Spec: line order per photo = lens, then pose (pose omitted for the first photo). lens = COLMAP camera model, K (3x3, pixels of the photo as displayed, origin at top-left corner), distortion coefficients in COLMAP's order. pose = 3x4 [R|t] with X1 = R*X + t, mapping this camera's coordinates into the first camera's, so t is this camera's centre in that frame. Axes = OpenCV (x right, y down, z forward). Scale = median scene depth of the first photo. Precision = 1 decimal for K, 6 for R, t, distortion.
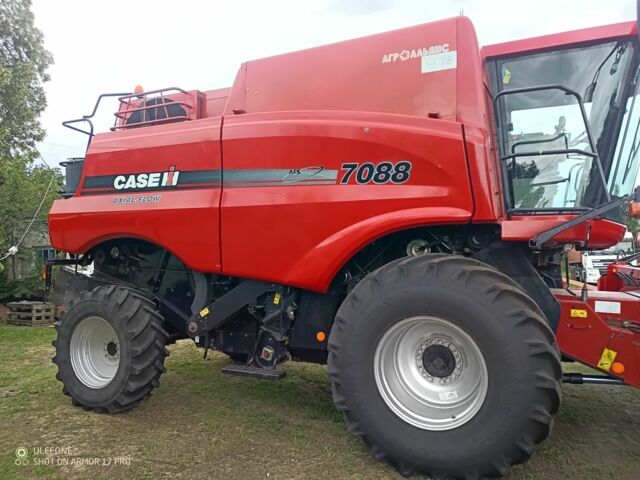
lens RADIAL K [[456.6, 0, 318.0], [0, 456.6, 240.3], [0, 0, 1]] dist [0.031967, -0.027902]
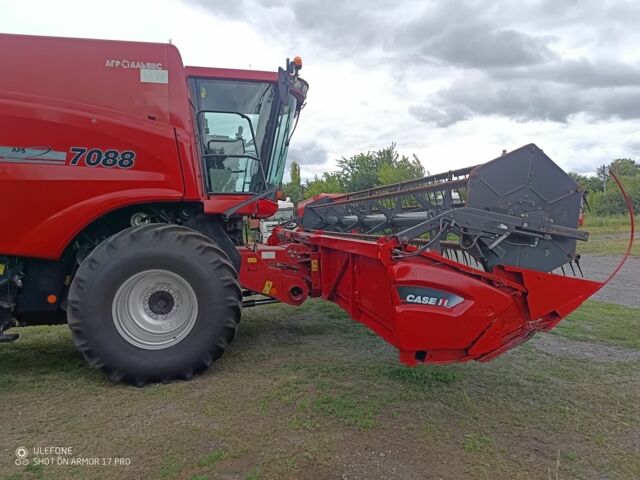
lens RADIAL K [[456.6, 0, 318.0], [0, 456.6, 240.3], [0, 0, 1]] dist [0.031967, -0.027902]
pose [[0.799119, -0.043849, 0.599572, -0.168949], [0.002293, 0.997552, 0.069898, -0.014207], [-0.601169, -0.054482, 0.797263, -0.344635]]
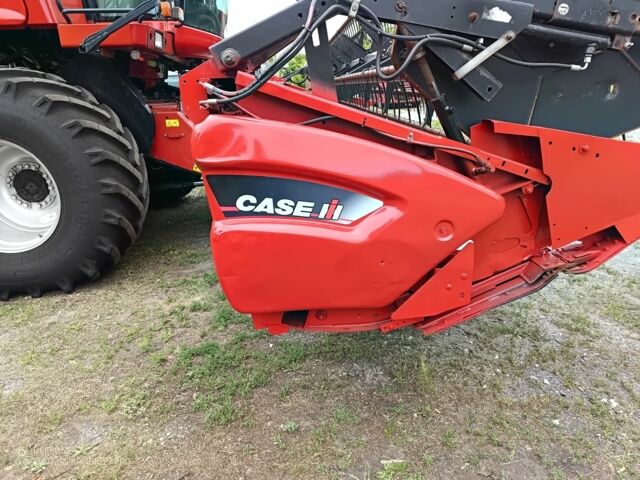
lens RADIAL K [[456.6, 0, 318.0], [0, 456.6, 240.3], [0, 0, 1]] dist [0.031967, -0.027902]
pose [[0.882067, -0.194400, 0.429146, 0.349601], [0.036669, 0.936464, 0.348841, 0.053620], [-0.469695, -0.291965, 0.833153, -0.122051]]
